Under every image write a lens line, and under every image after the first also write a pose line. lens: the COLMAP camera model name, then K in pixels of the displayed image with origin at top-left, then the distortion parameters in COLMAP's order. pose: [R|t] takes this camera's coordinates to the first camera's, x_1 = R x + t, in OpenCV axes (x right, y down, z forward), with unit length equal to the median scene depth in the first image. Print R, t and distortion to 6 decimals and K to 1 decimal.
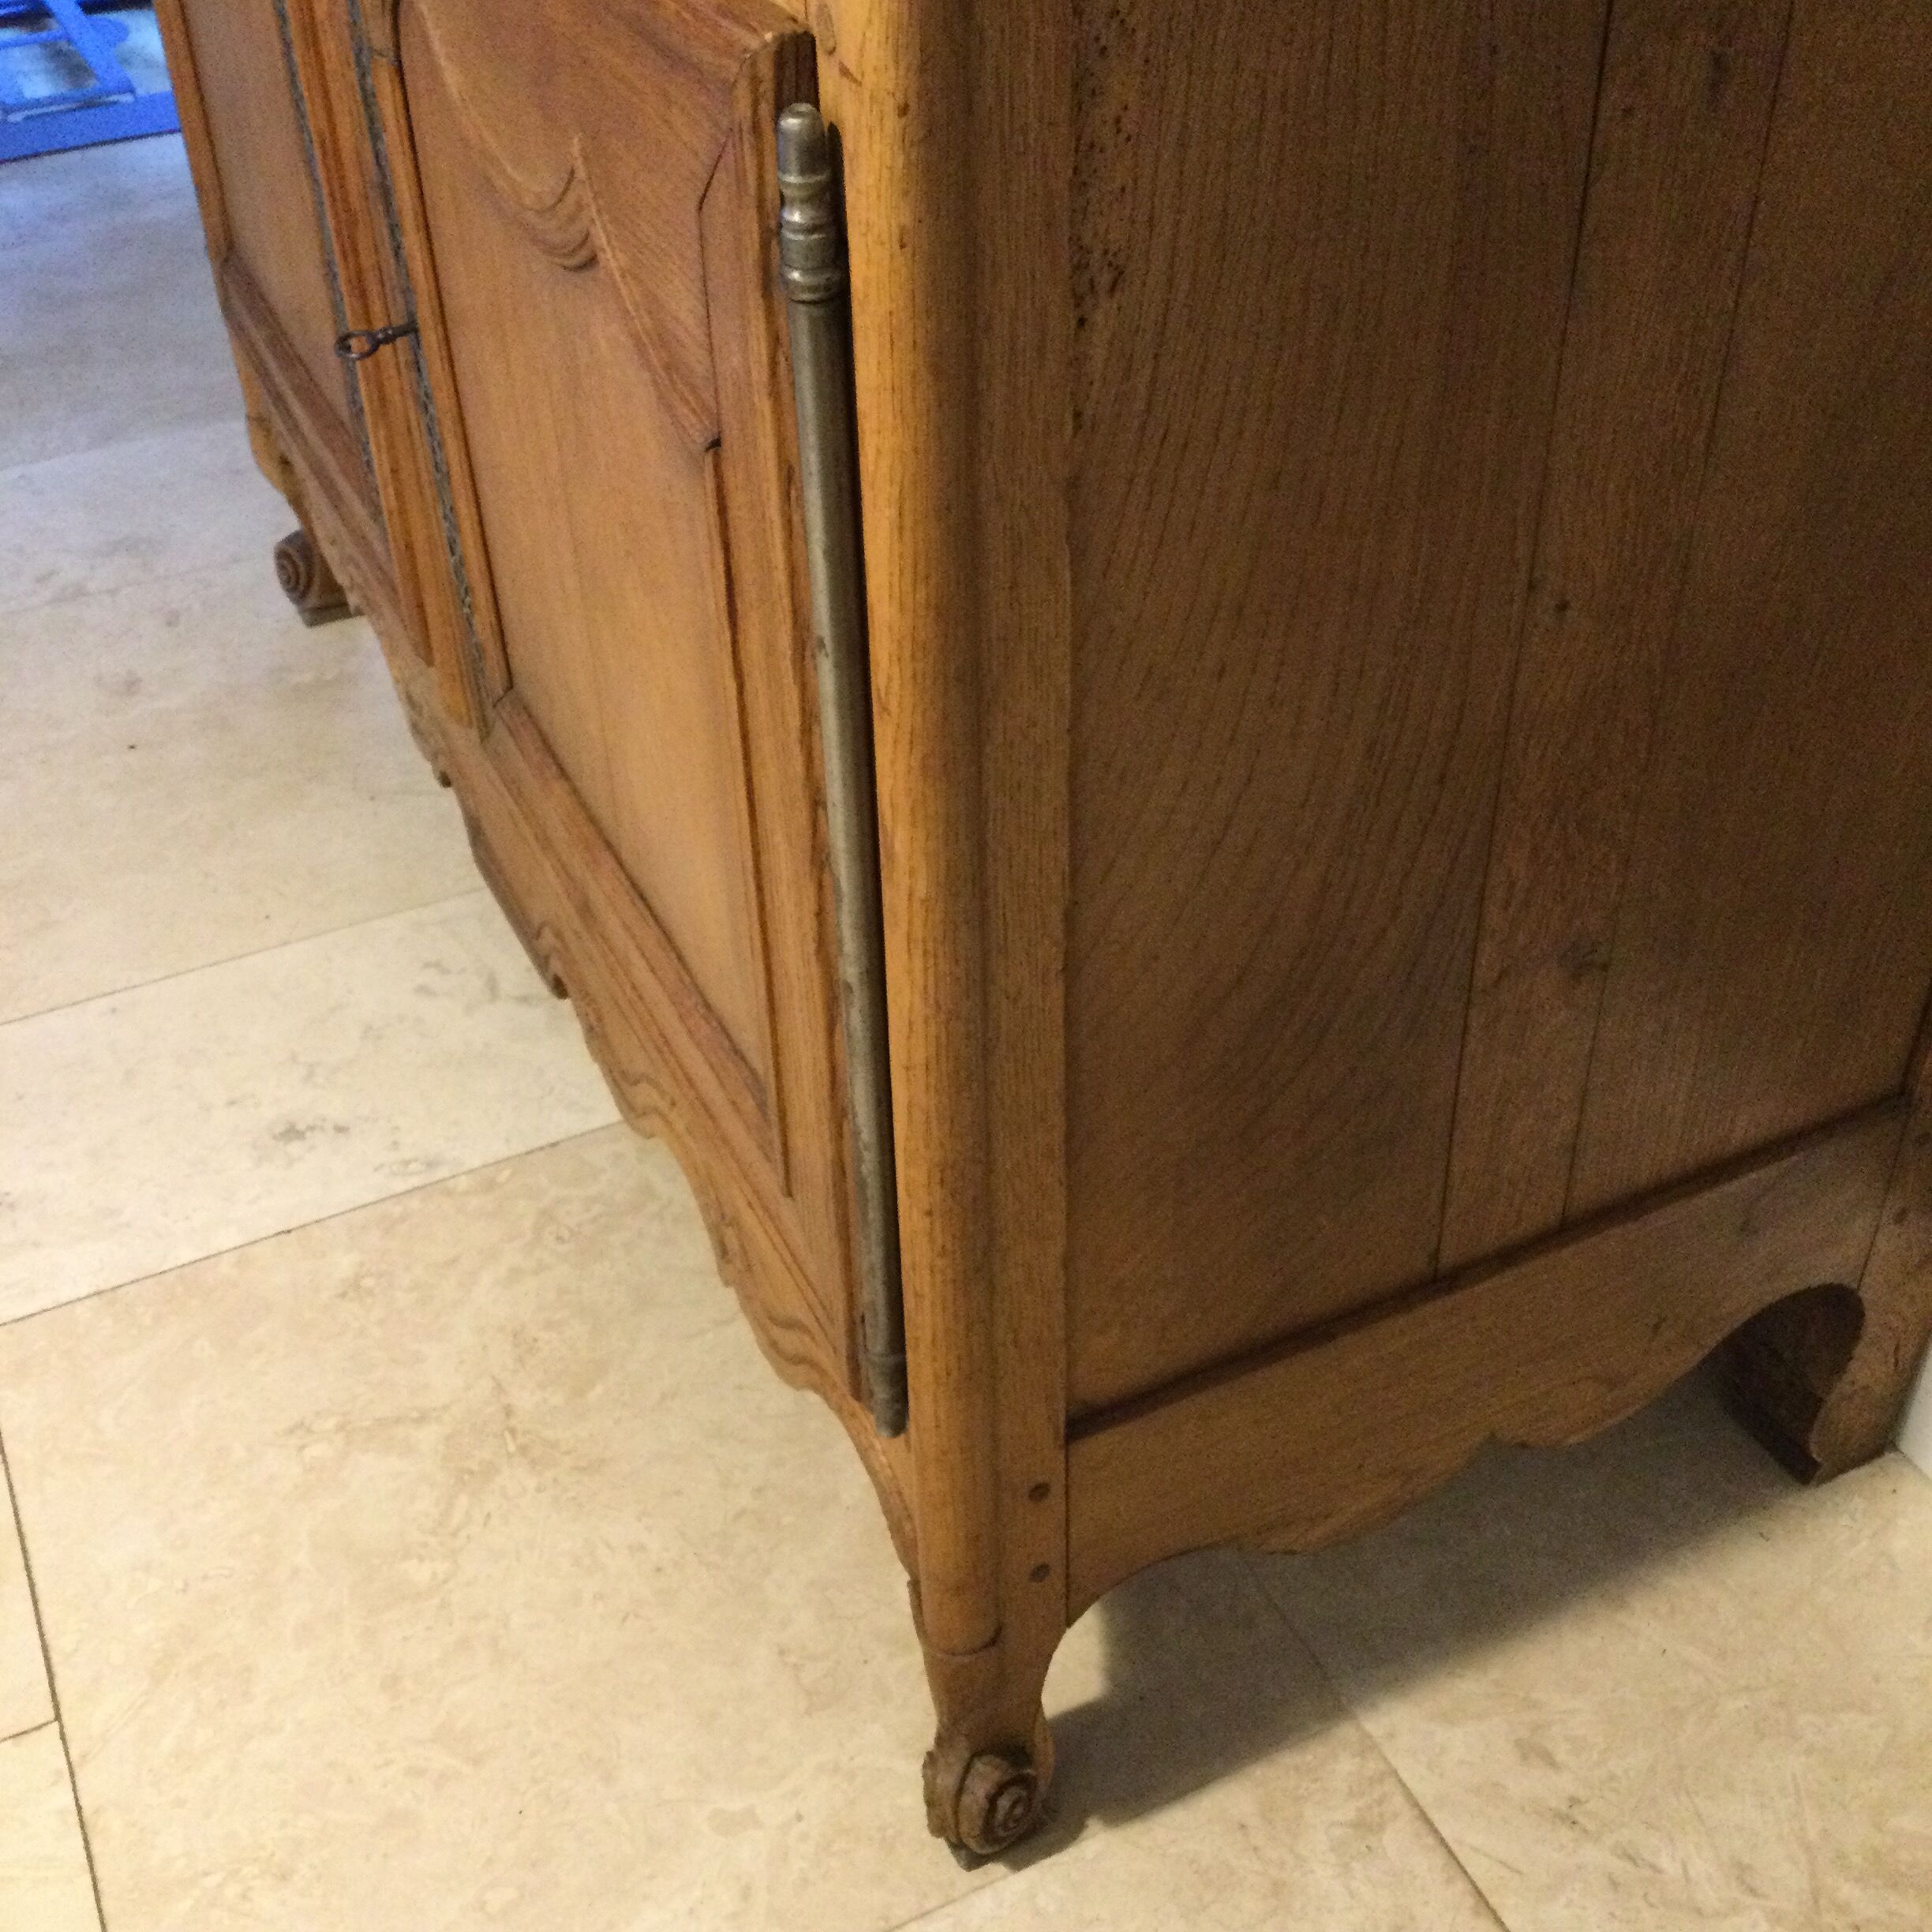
lens RADIAL K [[2350.6, 0, 978.8], [0, 2350.6, 966.9], [0, 0, 1]] dist [0.071760, 0.000000]
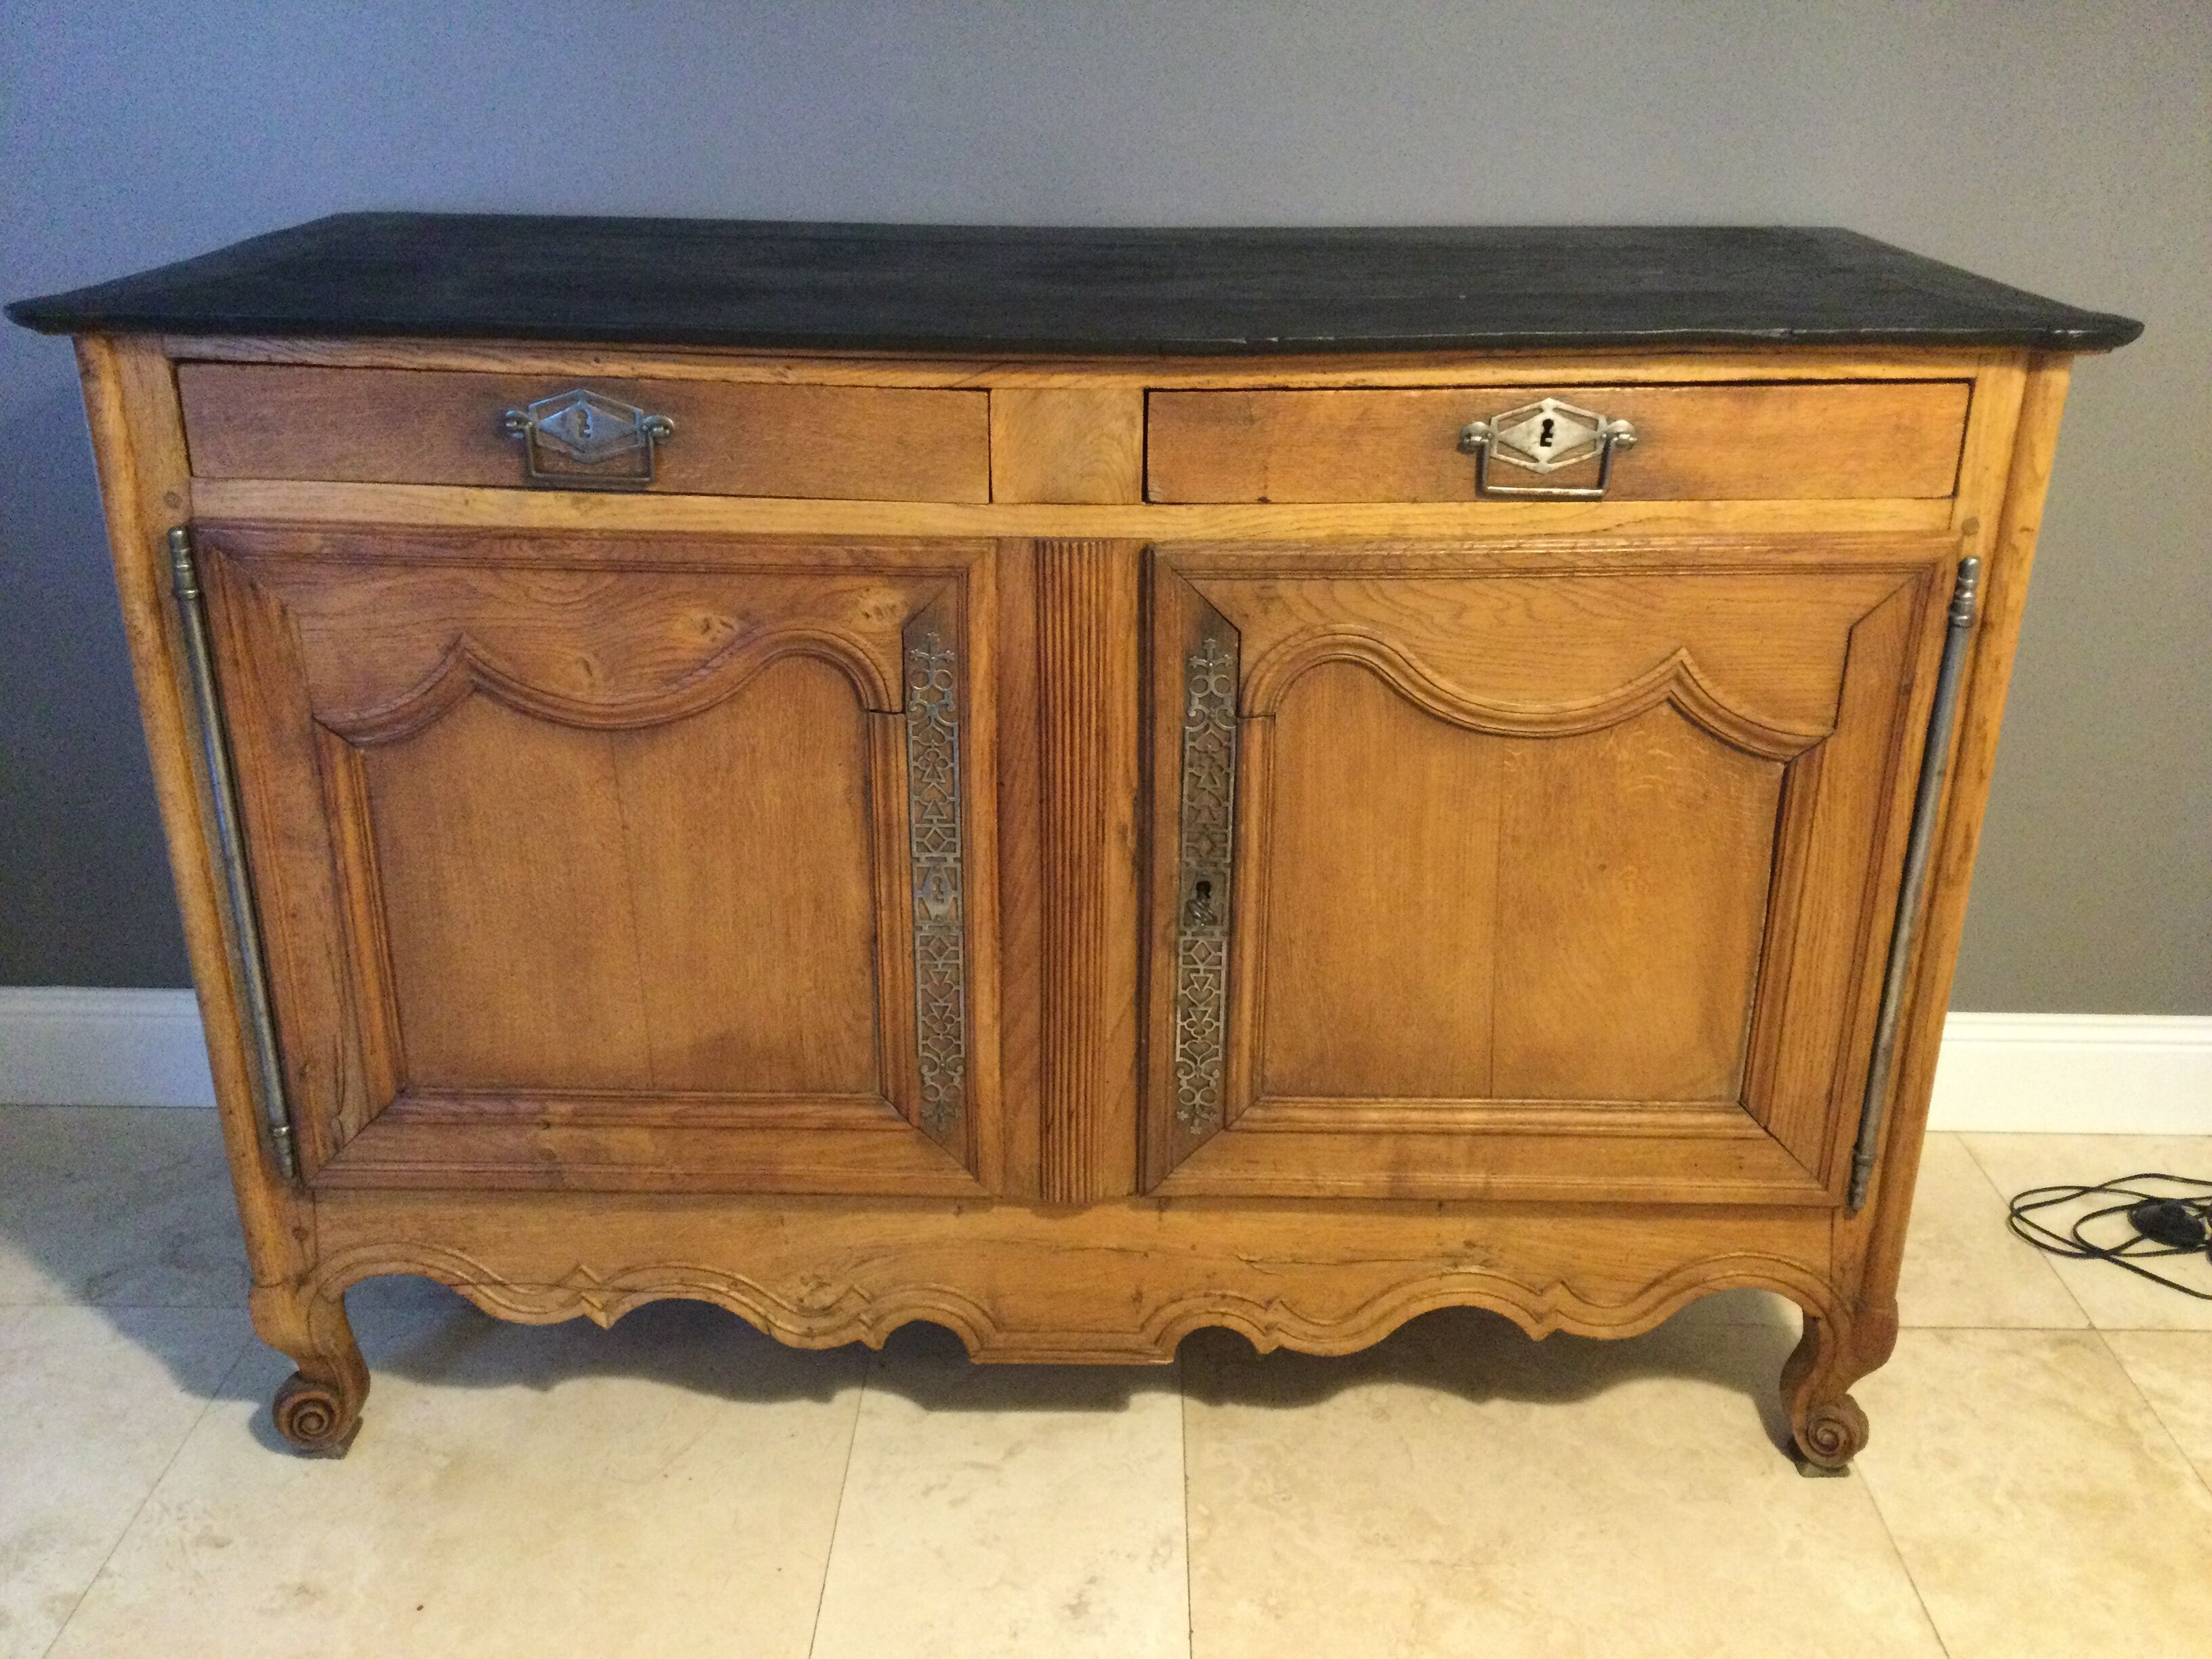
lens RADIAL K [[2014.4, 0, 1114.5], [0, 2014.4, 820.8], [0, 0, 1]] dist [0.050406, -0.082309]
pose [[0.446871, -0.329901, 0.831548, -1.406330], [0.546916, 0.836330, 0.037887, -0.411249], [-0.707947, 0.437857, 0.554159, 0.325553]]
